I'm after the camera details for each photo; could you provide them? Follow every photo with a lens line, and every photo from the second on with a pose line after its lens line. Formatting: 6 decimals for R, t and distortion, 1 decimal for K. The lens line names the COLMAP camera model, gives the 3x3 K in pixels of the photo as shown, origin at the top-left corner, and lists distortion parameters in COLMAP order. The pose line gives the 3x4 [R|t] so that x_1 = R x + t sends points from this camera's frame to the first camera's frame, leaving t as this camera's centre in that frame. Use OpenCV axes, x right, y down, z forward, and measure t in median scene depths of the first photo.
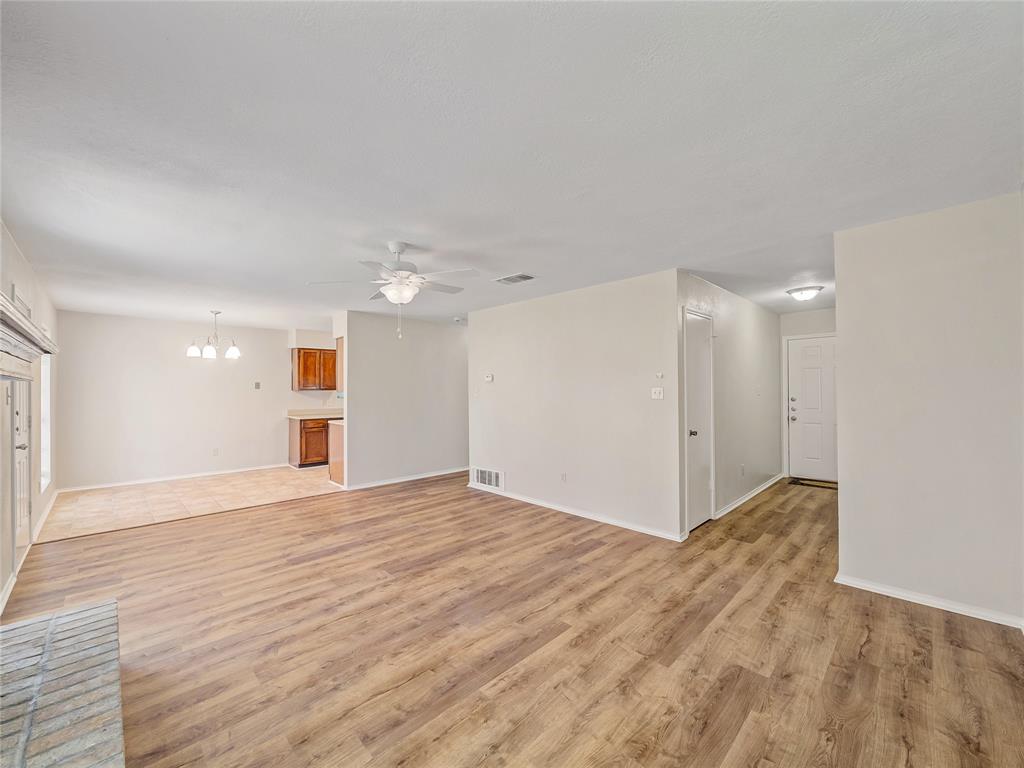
lens RADIAL K [[411.6, 0, 501.0], [0, 411.6, 385.0], [0, 0, 1]] dist [-0.001640, -0.000972]
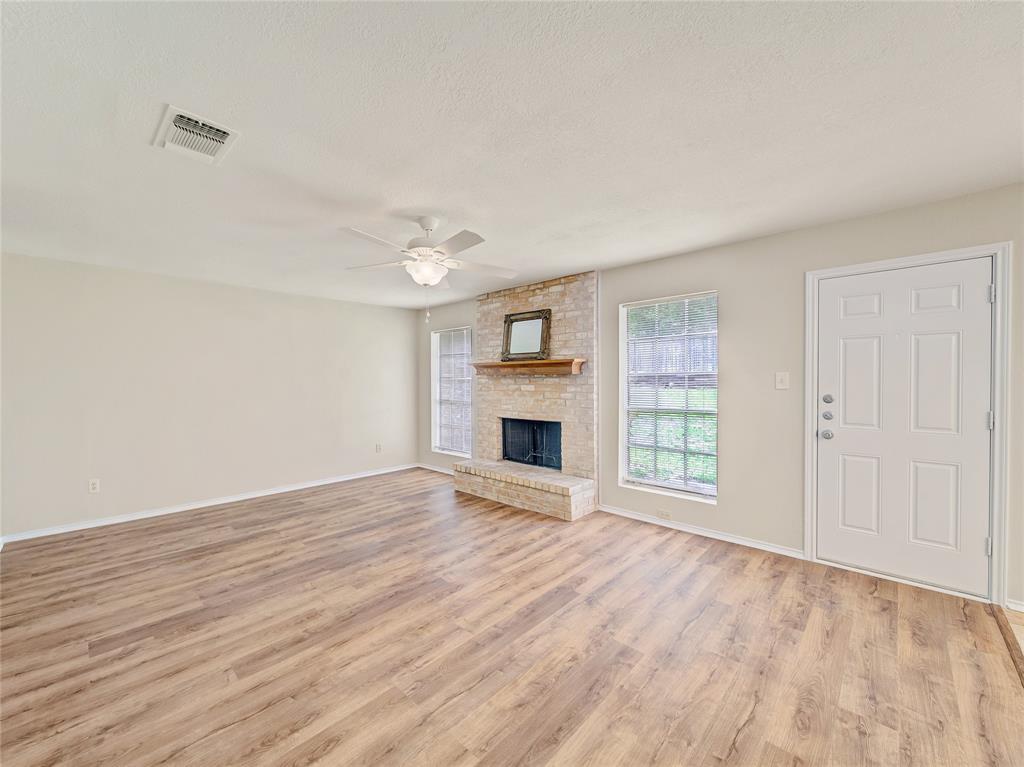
lens RADIAL K [[411.6, 0, 501.0], [0, 411.6, 384.5], [0, 0, 1]] dist [-0.001640, -0.000972]
pose [[-0.999214, 0.010134, -0.038311, -0.385604], [0.010064, 0.999947, 0.002030, 0.023988], [0.038330, 0.001643, -0.999264, 1.991527]]
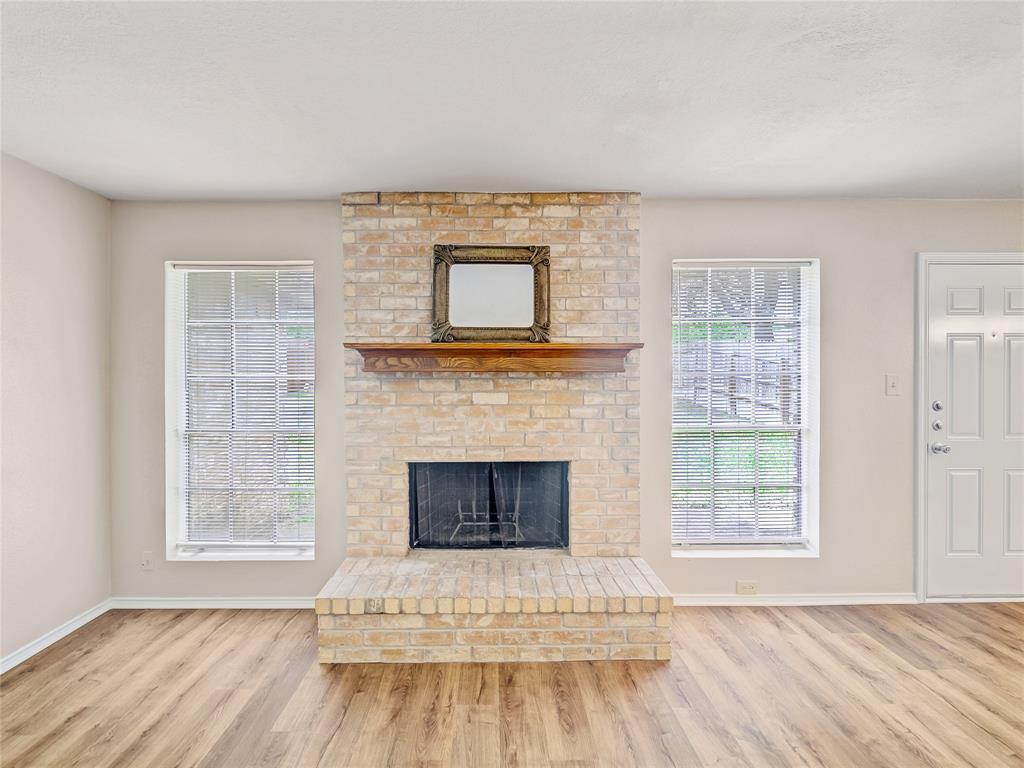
lens RADIAL K [[411.6, 0, 501.0], [0, 411.6, 385.0], [0, 0, 1]] dist [-0.001640, -0.000972]
pose [[-0.693070, 0.011155, -0.720784, 0.017532], [0.011729, 0.999922, 0.004197, 0.011478], [0.720775, -0.005546, -0.693147, 0.952394]]
